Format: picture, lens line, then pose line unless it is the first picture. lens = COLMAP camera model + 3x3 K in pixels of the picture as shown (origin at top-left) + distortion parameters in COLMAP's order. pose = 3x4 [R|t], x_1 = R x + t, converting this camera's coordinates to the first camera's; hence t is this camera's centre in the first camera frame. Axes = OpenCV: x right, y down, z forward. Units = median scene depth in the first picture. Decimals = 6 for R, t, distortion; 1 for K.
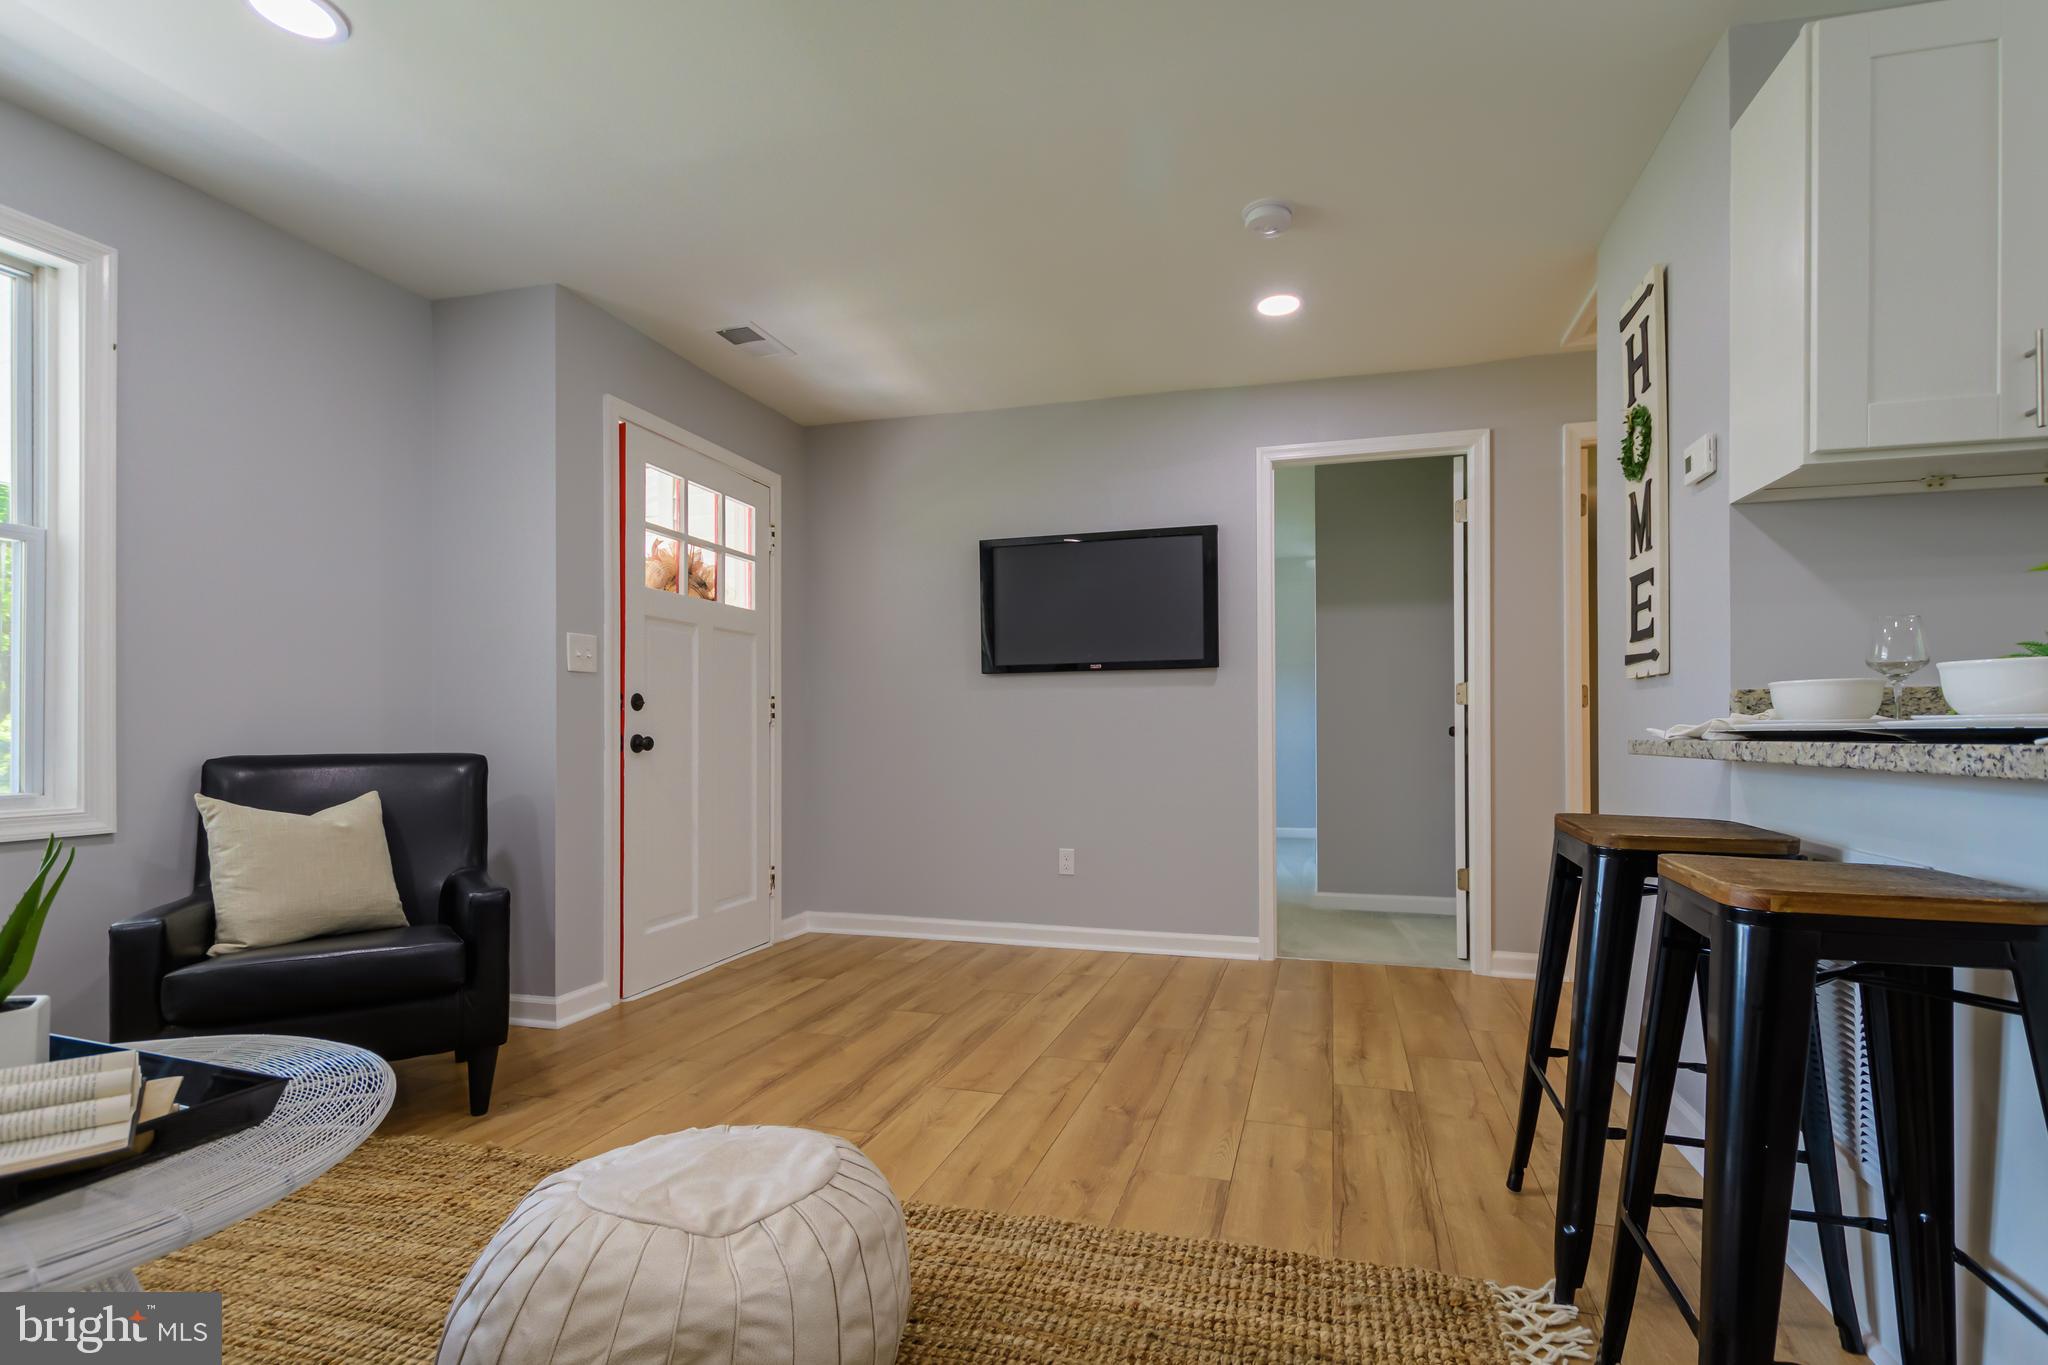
lens RADIAL K [[931.1, 0, 1063.4], [0, 931.1, 726.5], [0, 0, 1]] dist [0.001830, -0.000190]
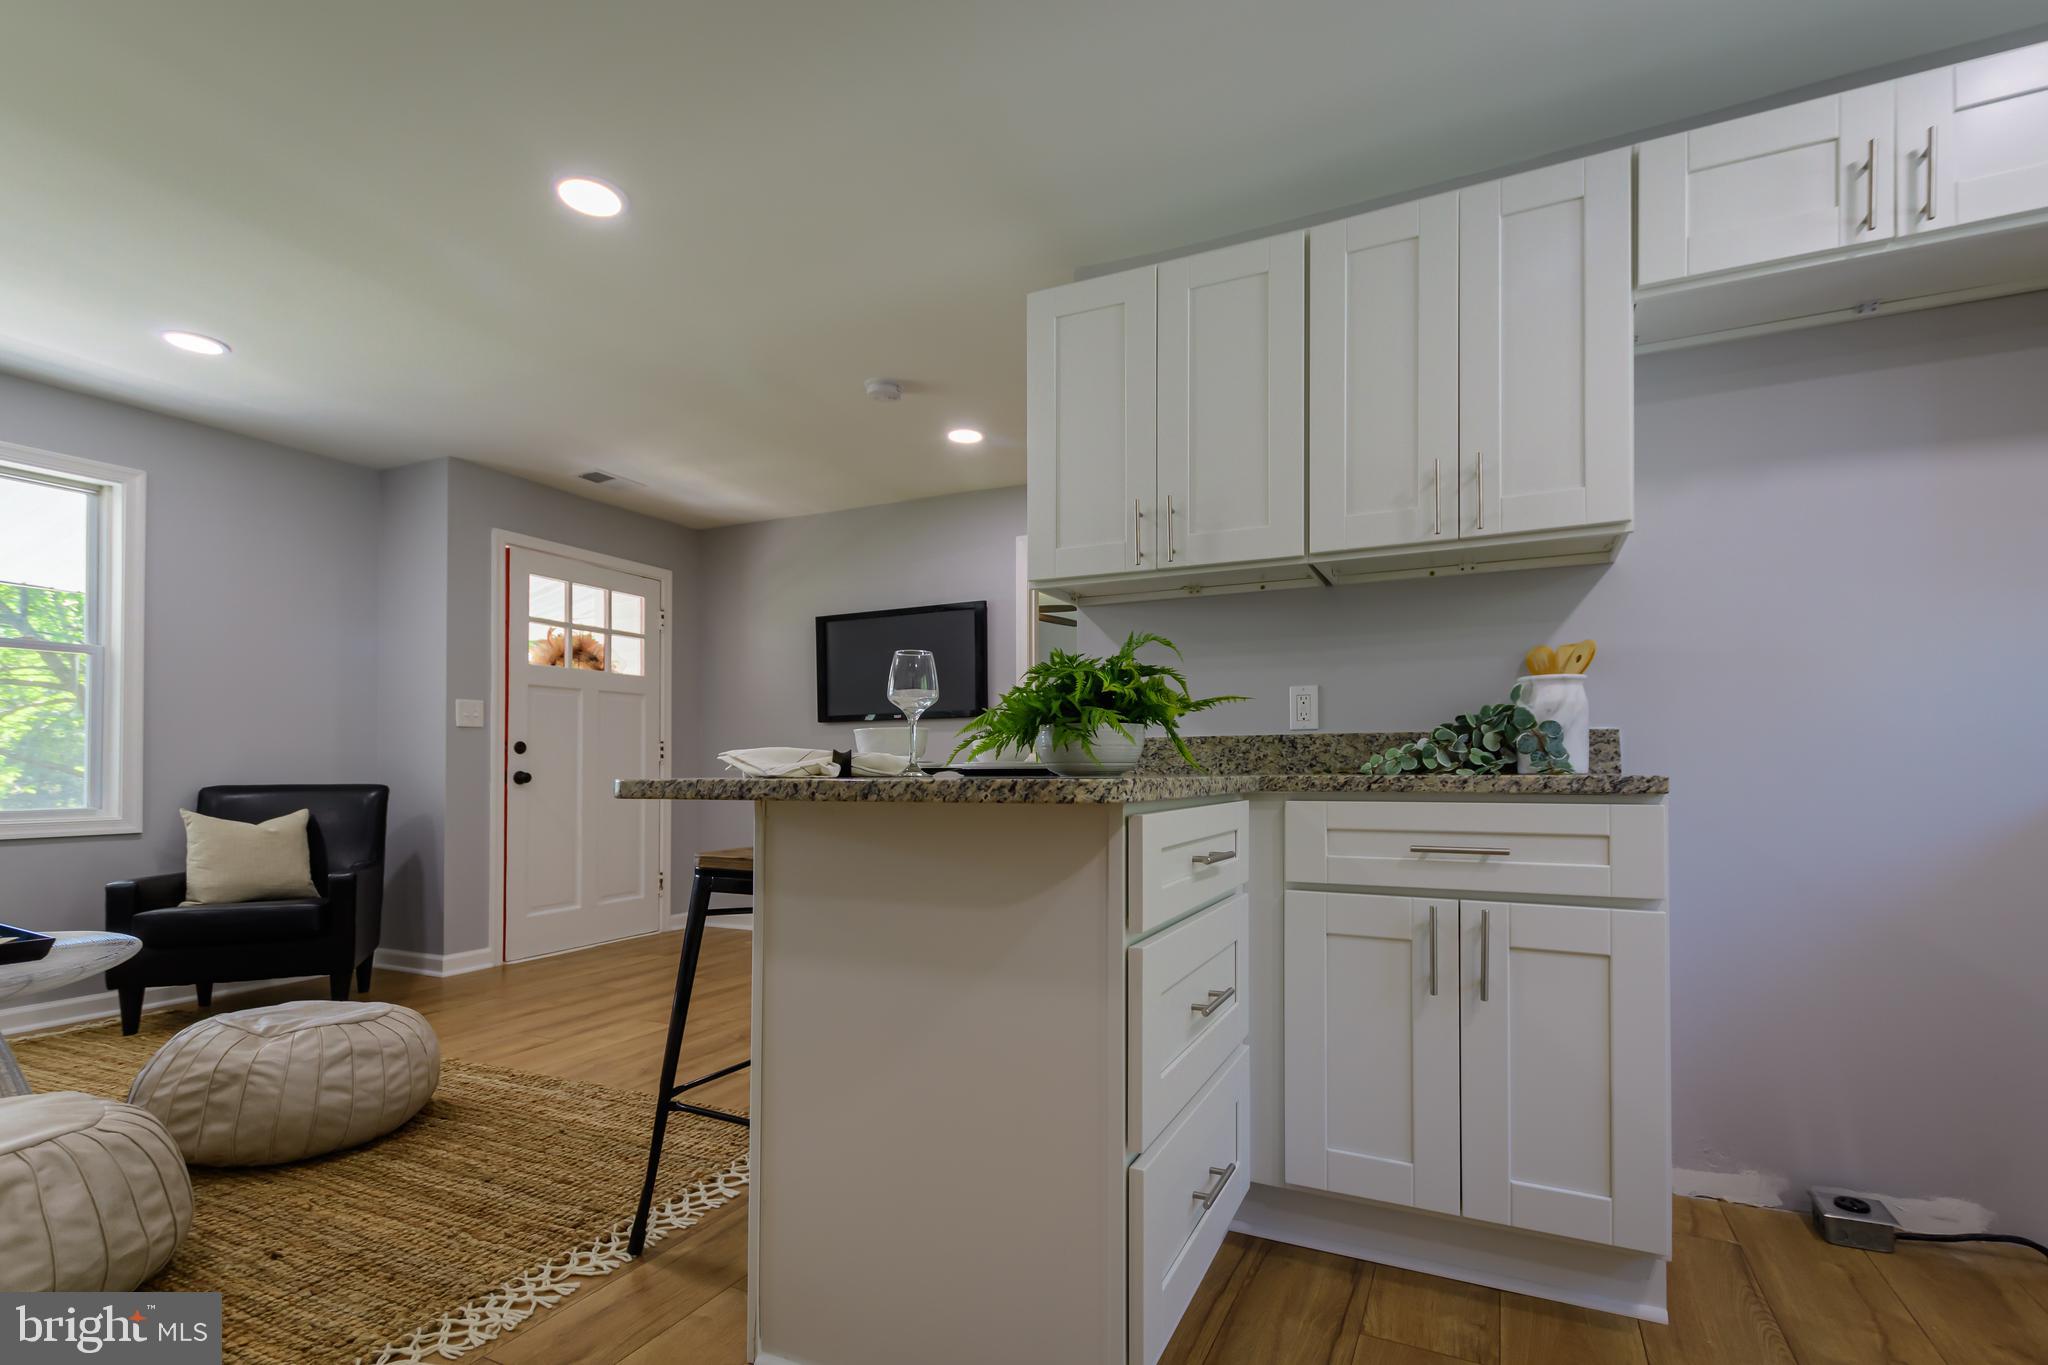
lens RADIAL K [[911.6, 0, 1059.1], [0, 911.6, 751.2], [0, 0, 1]] dist [0.001829, -0.000031]
pose [[0.987903, -0.003679, -0.155030, 0.560475], [0.001891, 0.999930, -0.011678, -0.003760], [0.155063, 0.011243, 0.987841, -0.220315]]
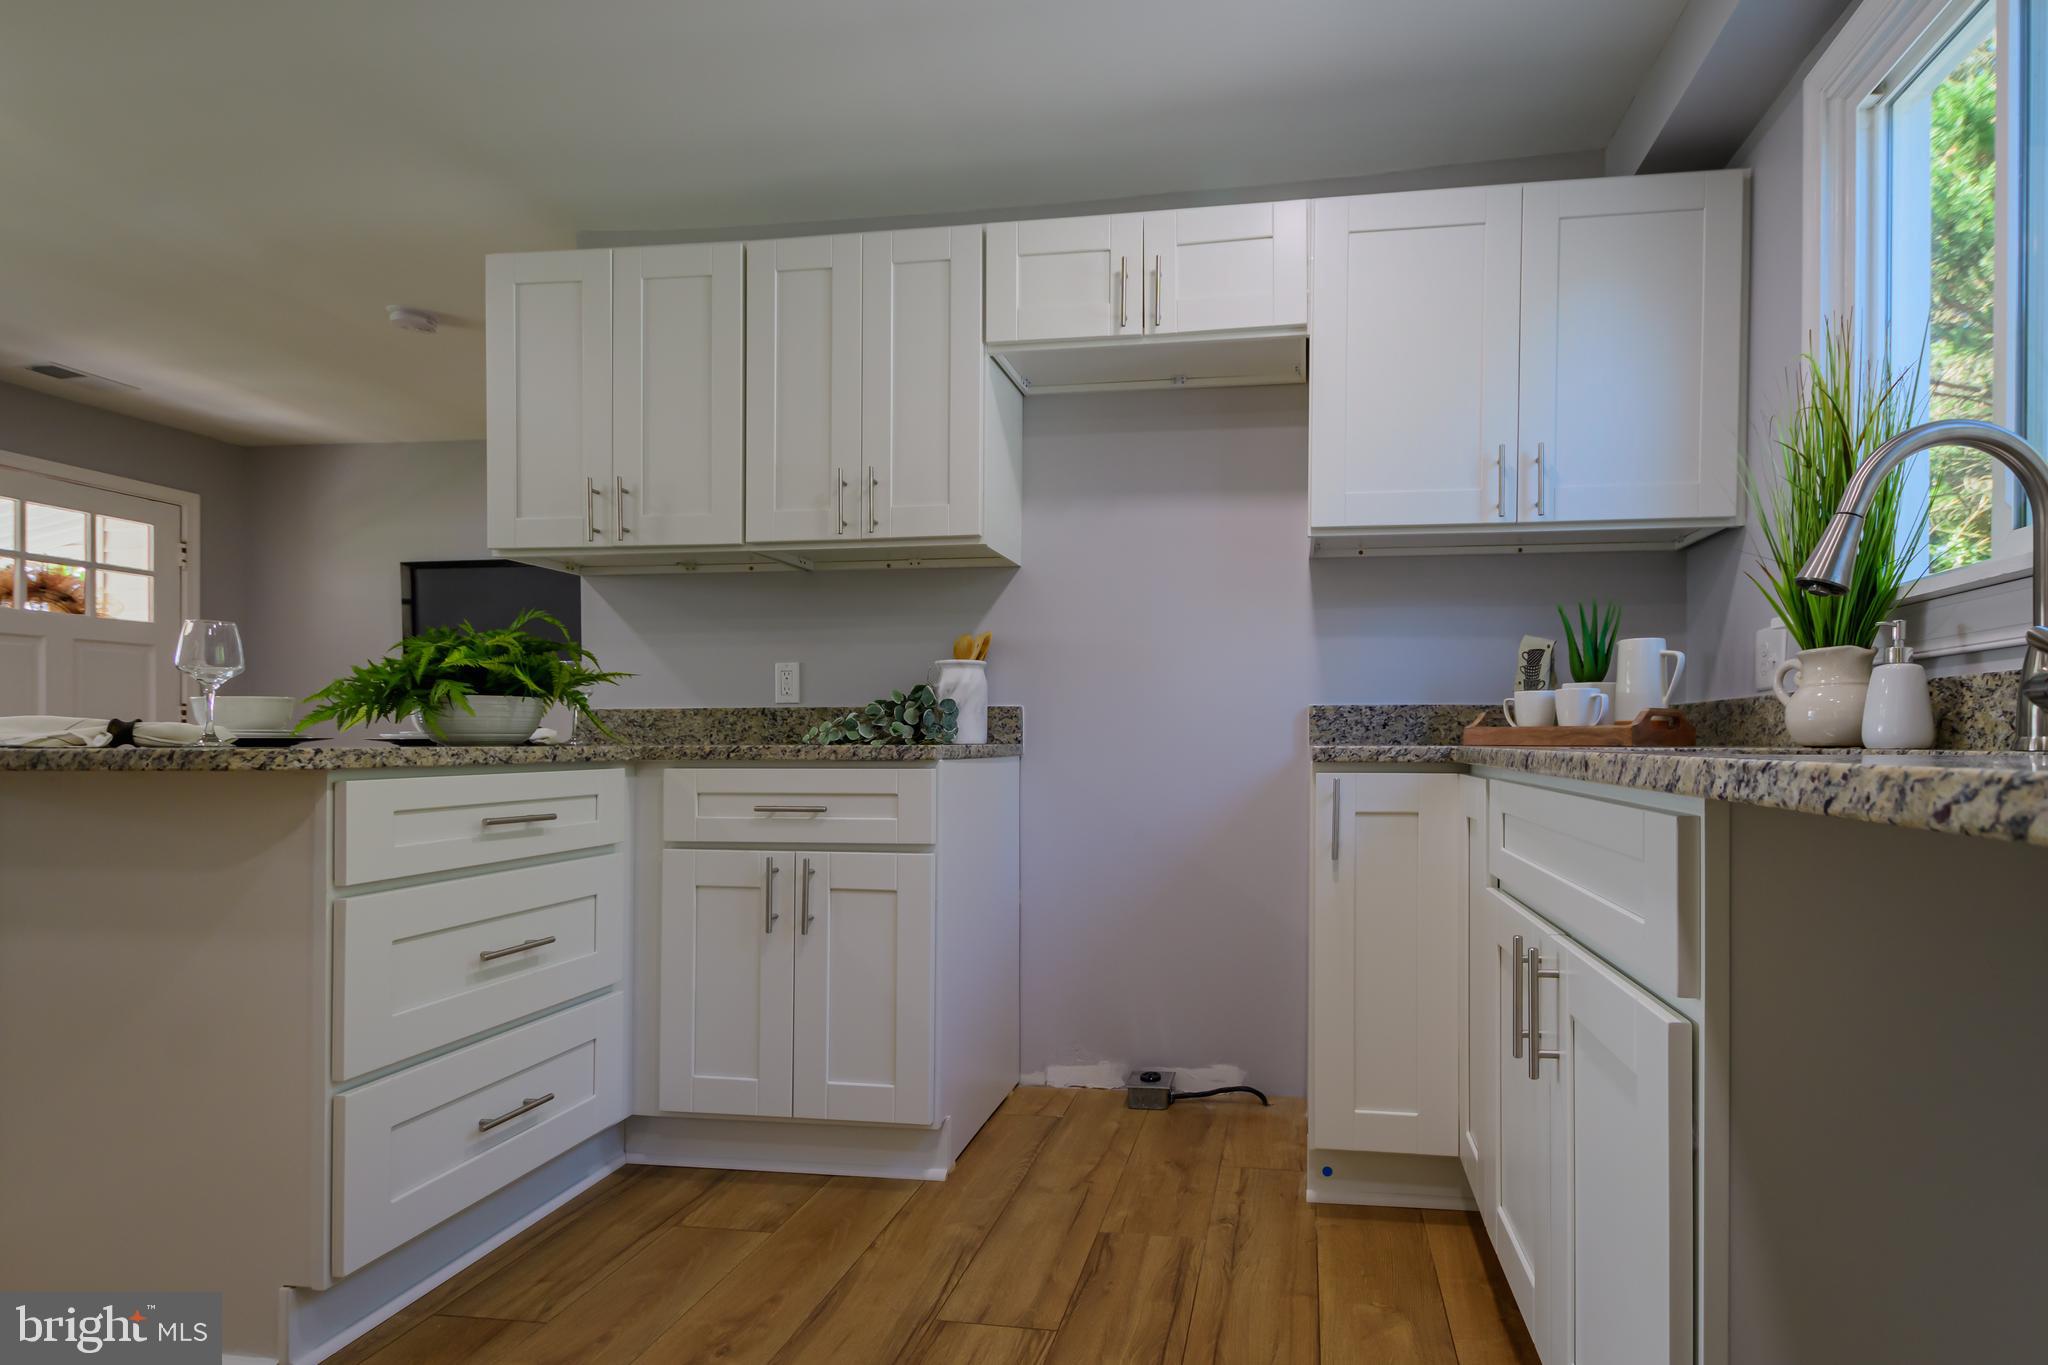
lens RADIAL K [[965.6, 0, 1166.1], [0, 965.6, 735.7], [0, 0, 1]] dist [0.002410, -0.001158]
pose [[0.988223, 0.001677, 0.153012, 0.802449], [-0.002362, 0.999988, 0.004297, -0.005263], [-0.153003, -0.004608, 0.988215, -0.326904]]
